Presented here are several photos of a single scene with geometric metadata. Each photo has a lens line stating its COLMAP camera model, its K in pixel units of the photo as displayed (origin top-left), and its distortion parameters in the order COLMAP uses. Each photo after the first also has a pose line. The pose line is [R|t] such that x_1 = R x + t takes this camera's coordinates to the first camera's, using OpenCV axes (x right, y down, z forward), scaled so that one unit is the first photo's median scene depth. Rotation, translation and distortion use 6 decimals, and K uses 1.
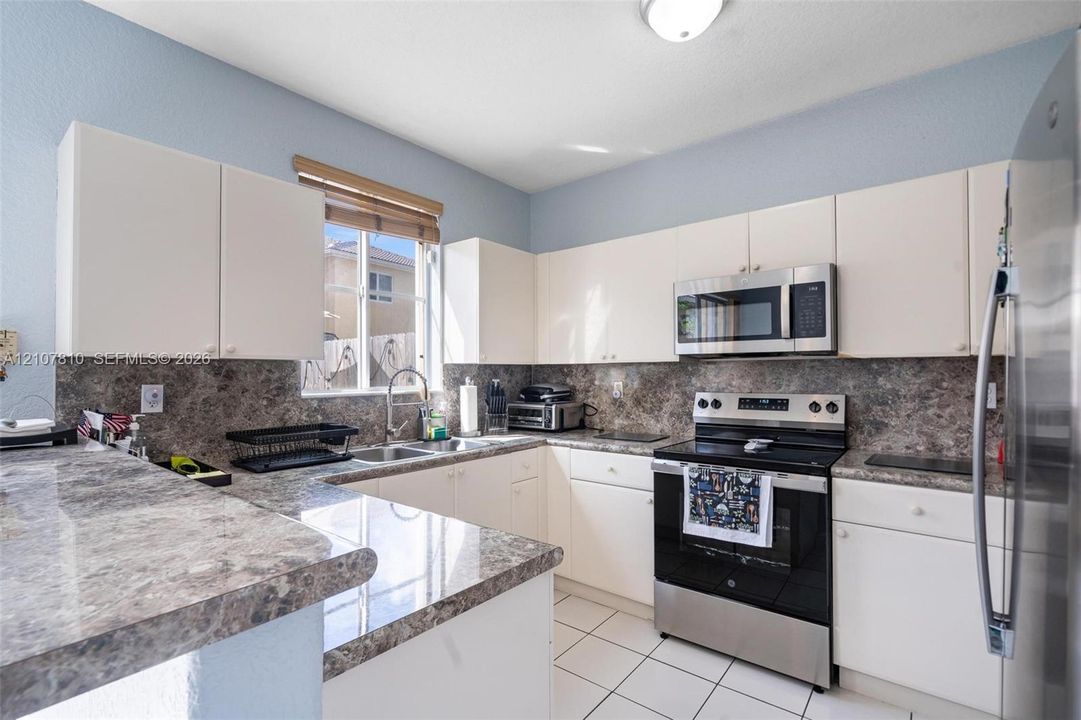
lens RADIAL K [[496.7, 0, 544.8], [0, 496.7, 368.2], [0, 0, 1]] dist [-0.004594, 0.000837]
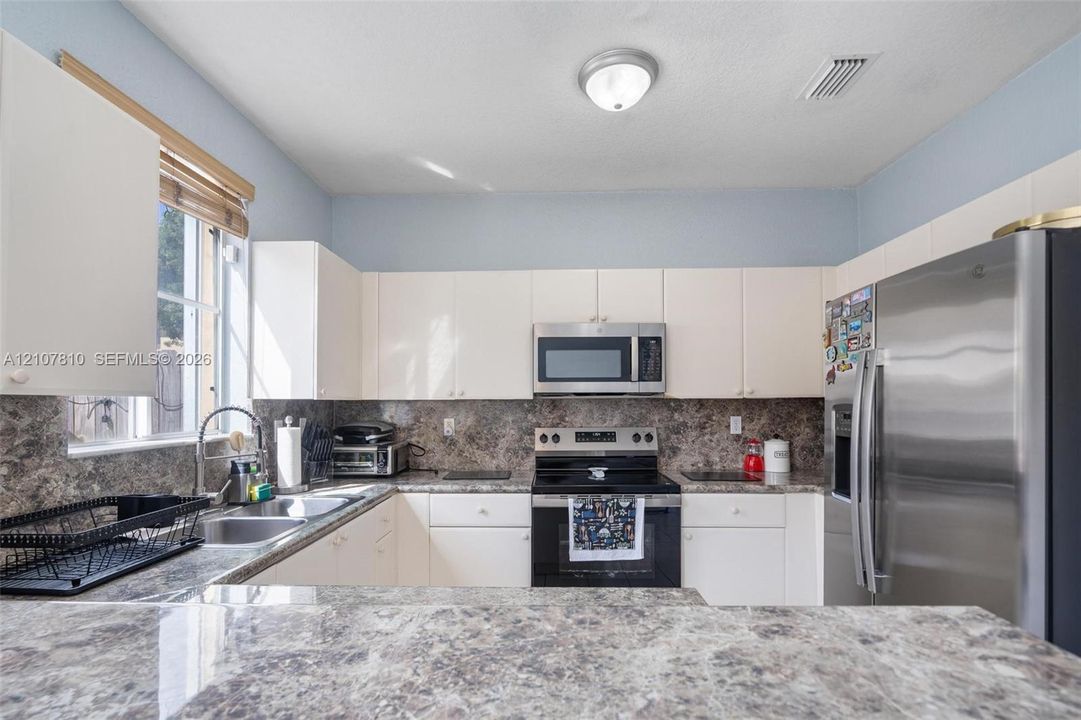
lens RADIAL K [[496.7, 0, 555.8], [0, 496.7, 394.3], [0, 0, 1]] dist [-0.004594, 0.000837]
pose [[0.792517, 0.012059, 0.609731, -0.349054], [-0.005921, 0.999910, -0.012080, -0.011908], [-0.609821, 0.005964, 0.792517, 0.149850]]
